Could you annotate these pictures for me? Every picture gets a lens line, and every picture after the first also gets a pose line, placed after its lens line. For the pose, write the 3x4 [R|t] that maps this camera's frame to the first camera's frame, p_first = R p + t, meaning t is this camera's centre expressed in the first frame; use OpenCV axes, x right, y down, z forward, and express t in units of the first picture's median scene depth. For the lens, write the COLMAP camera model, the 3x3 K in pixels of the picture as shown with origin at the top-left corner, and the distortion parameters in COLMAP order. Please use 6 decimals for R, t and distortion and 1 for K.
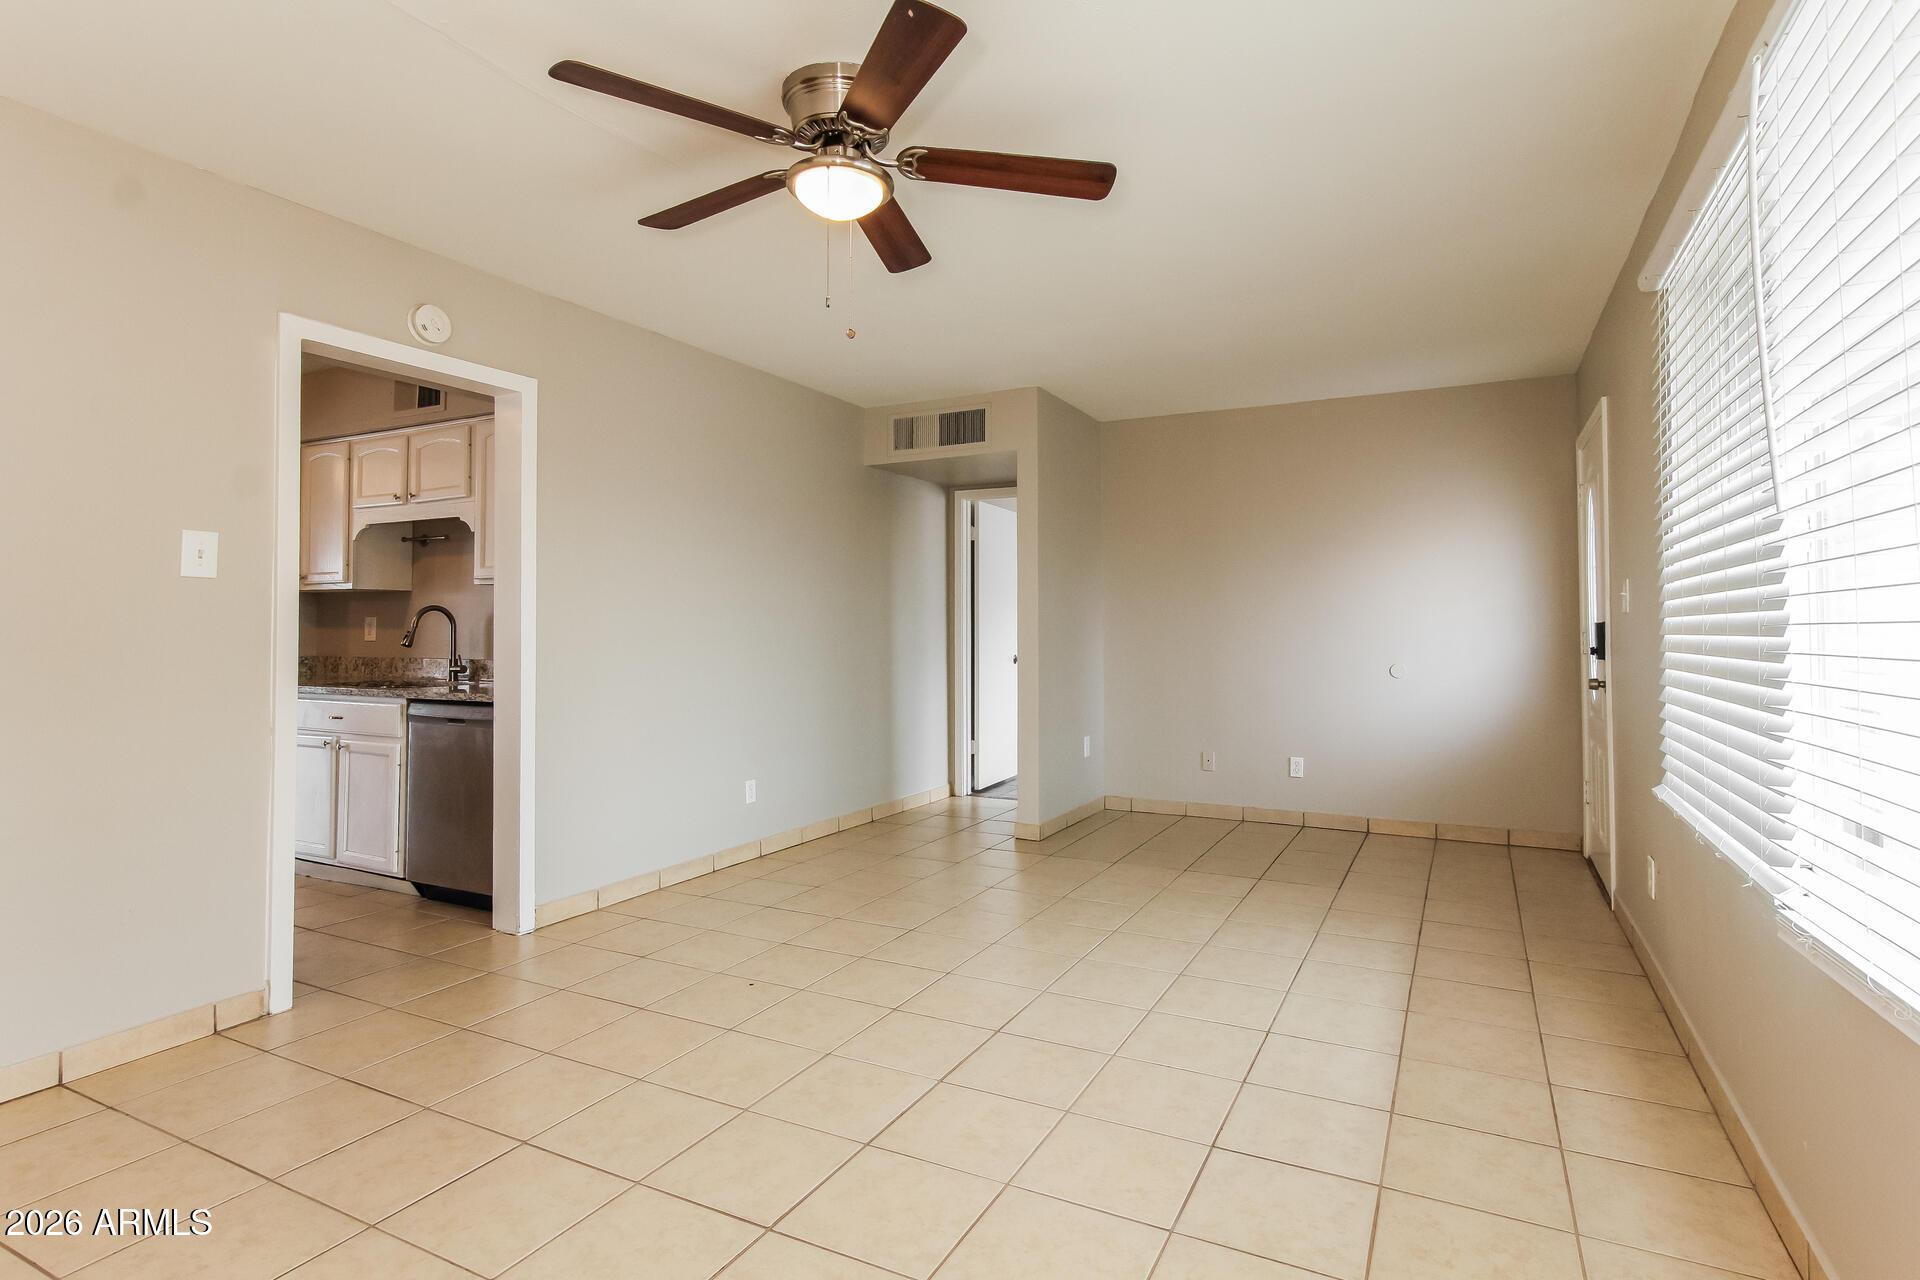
lens RADIAL K [[984.3, 0, 958.5], [0, 984.3, 640.2], [0, 0, 1]] dist [-0.023682, 0.001082]
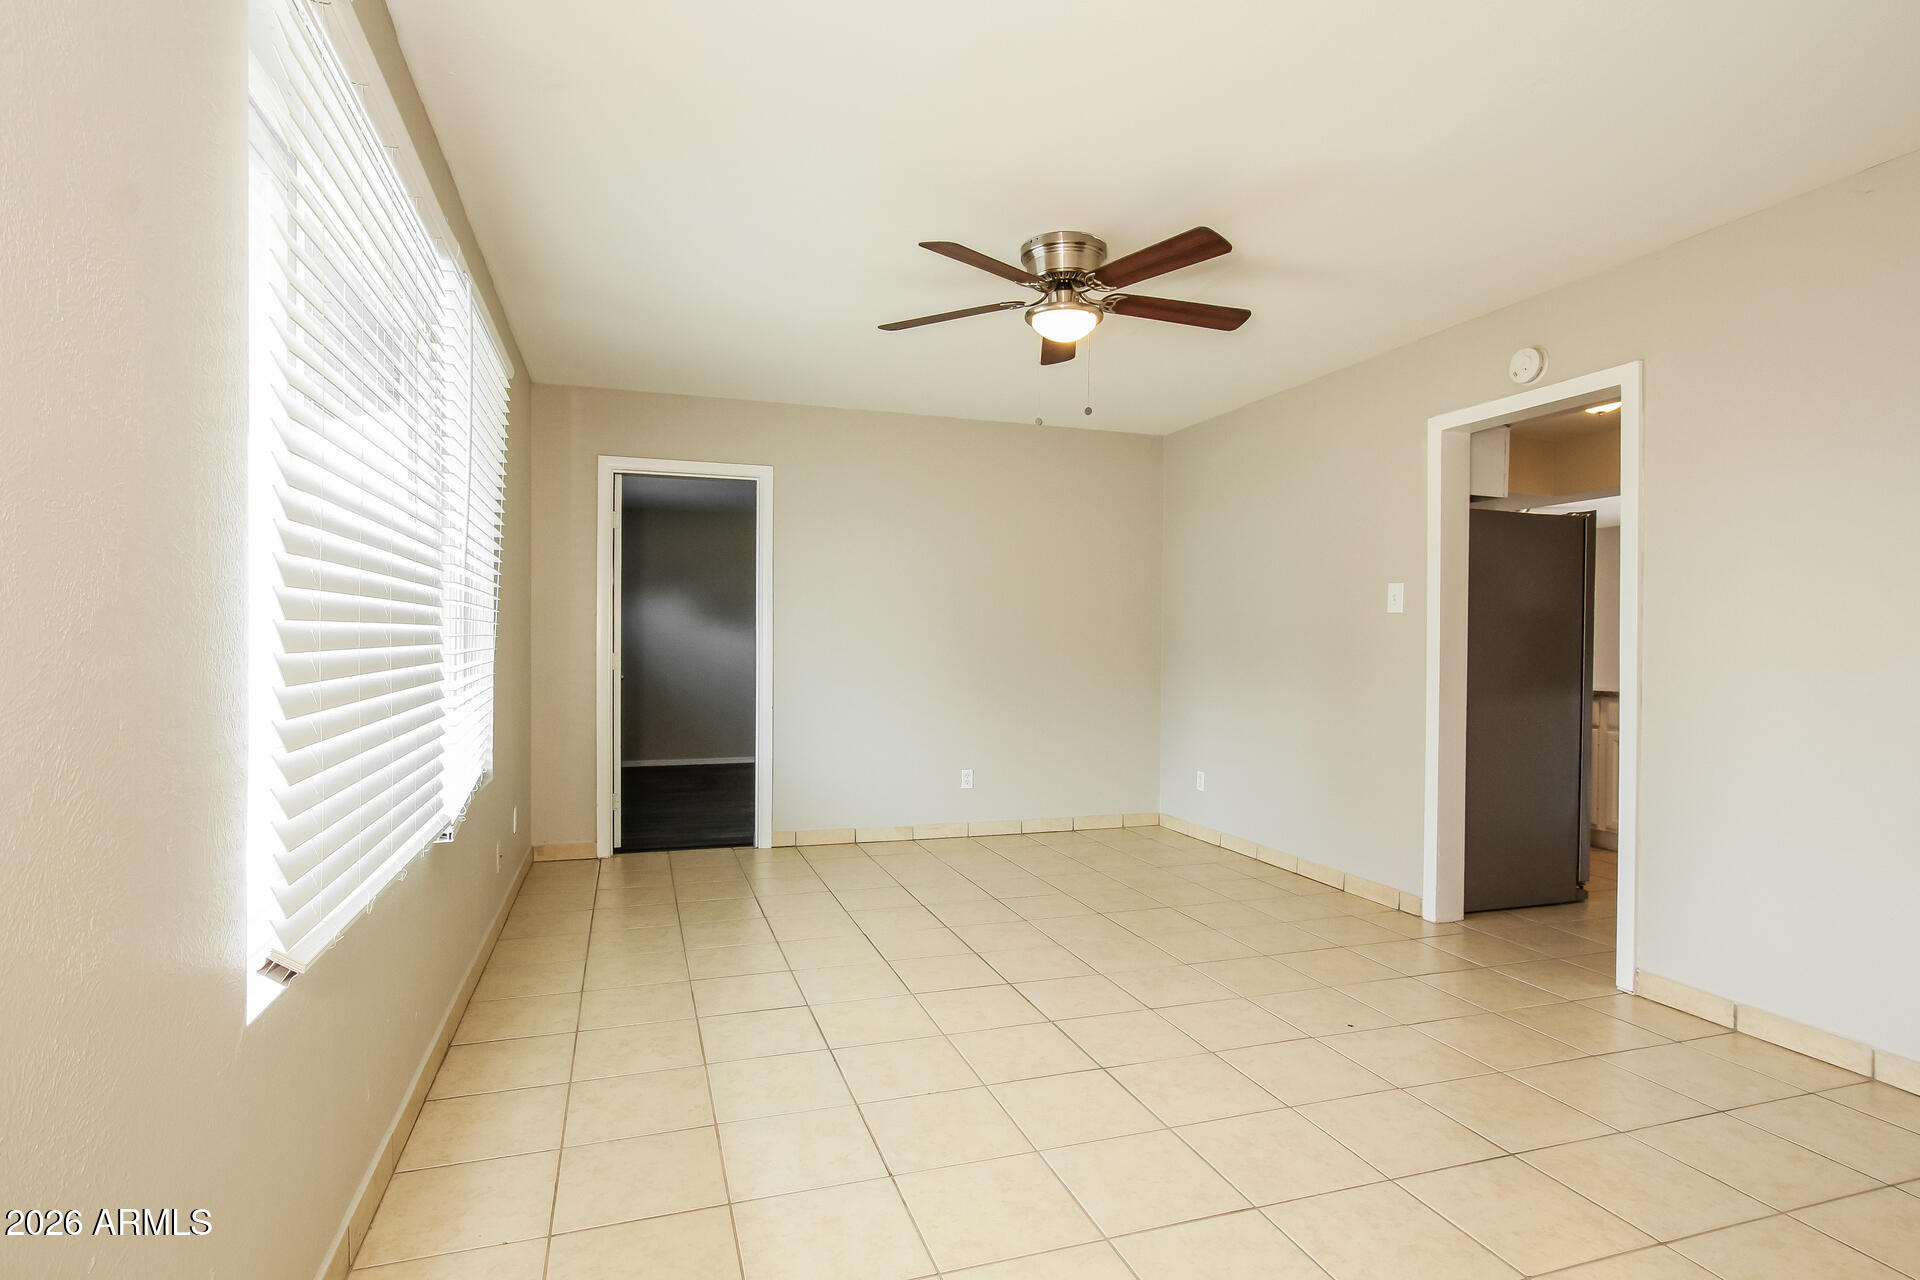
lens RADIAL K [[984.3, 0, 958.5], [0, 984.3, 640.2], [0, 0, 1]] dist [-0.023682, 0.001082]
pose [[-0.700984, -0.006424, -0.713149, 0.792766], [-0.019761, 0.999750, 0.010419, -0.019857], [0.712904, 0.021396, -0.700936, 1.536734]]
